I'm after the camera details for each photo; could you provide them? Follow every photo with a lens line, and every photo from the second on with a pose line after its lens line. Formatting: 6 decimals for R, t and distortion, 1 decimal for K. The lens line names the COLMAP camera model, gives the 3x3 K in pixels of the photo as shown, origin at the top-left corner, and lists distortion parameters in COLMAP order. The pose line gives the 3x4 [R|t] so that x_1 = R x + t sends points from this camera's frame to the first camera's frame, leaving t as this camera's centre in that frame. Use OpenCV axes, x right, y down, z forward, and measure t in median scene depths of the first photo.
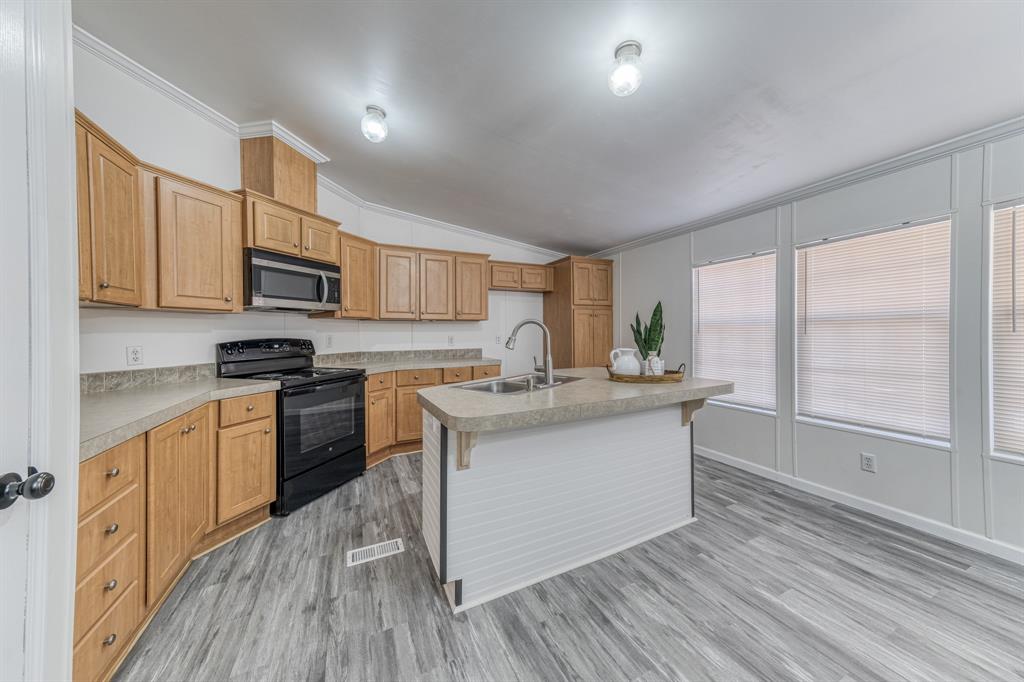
lens RADIAL K [[344.7, 0, 516.2], [0, 344.7, 337.2], [0, 0, 1]] dist [0.007950, 0.000198]
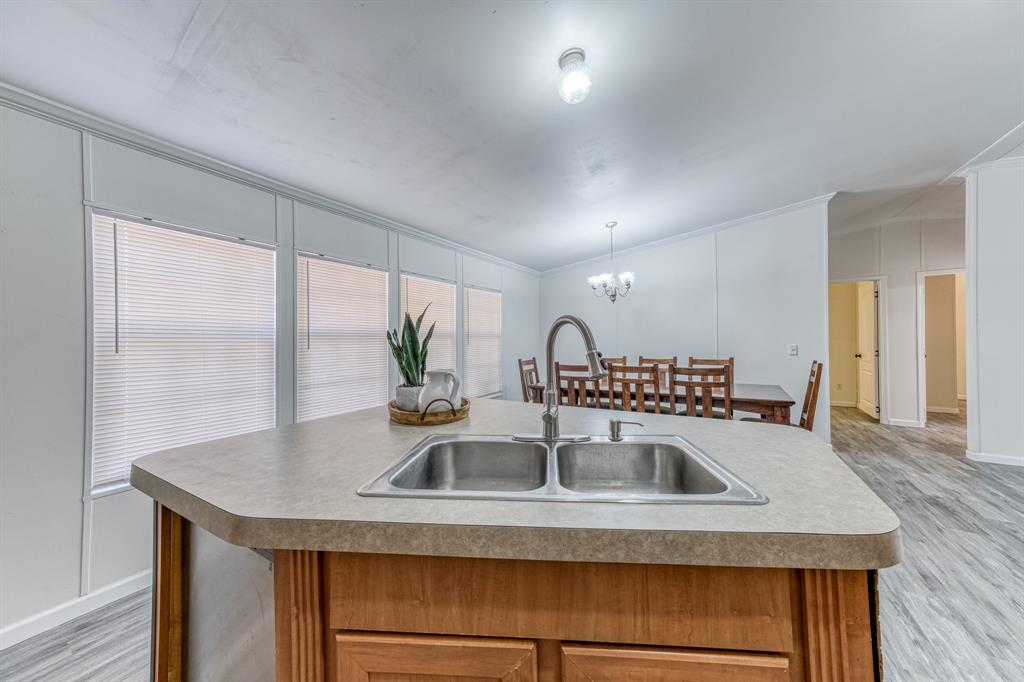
lens RADIAL K [[356.9, 0, 515.1], [0, 356.9, 336.2], [0, 0, 1]] dist [0.007939, 0.005054]
pose [[-0.551721, 0.030901, 0.833456, -0.233216], [0.030897, 0.999385, -0.016600, -0.008981], [-0.833457, 0.016592, -0.552336, 0.905527]]
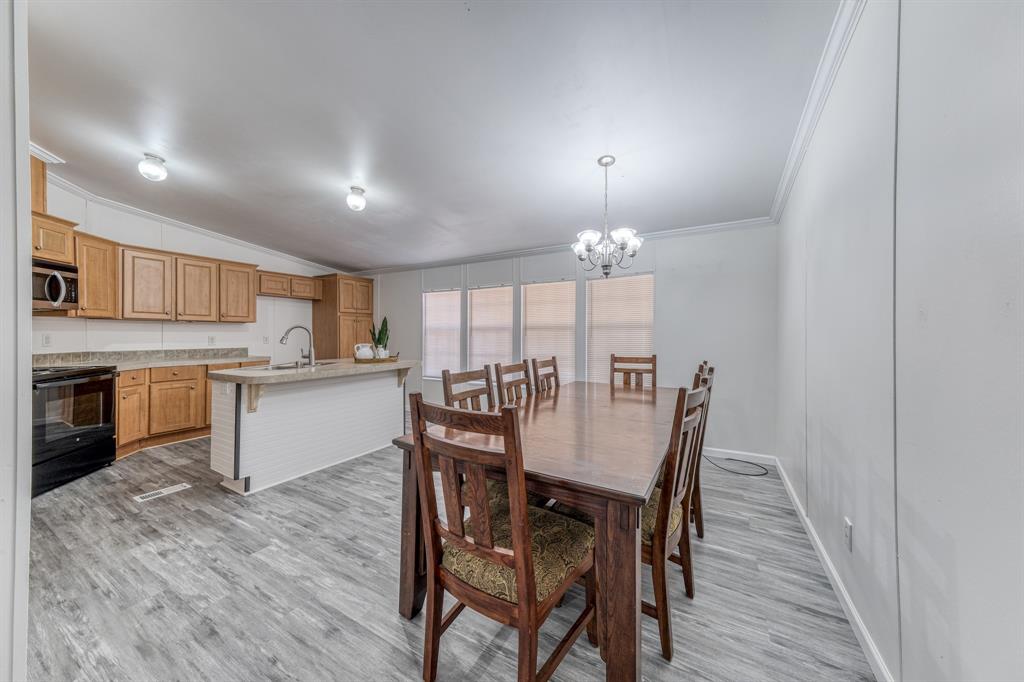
lens RADIAL K [[356.9, 0, 515.1], [0, 356.9, 336.2], [0, 0, 1]] dist [0.007939, 0.005054]
pose [[0.835994, 0.006929, 0.548695, -0.020403], [-0.002084, 0.999953, -0.009452, 0.007908], [-0.548735, 0.006759, 0.835969, -0.617755]]
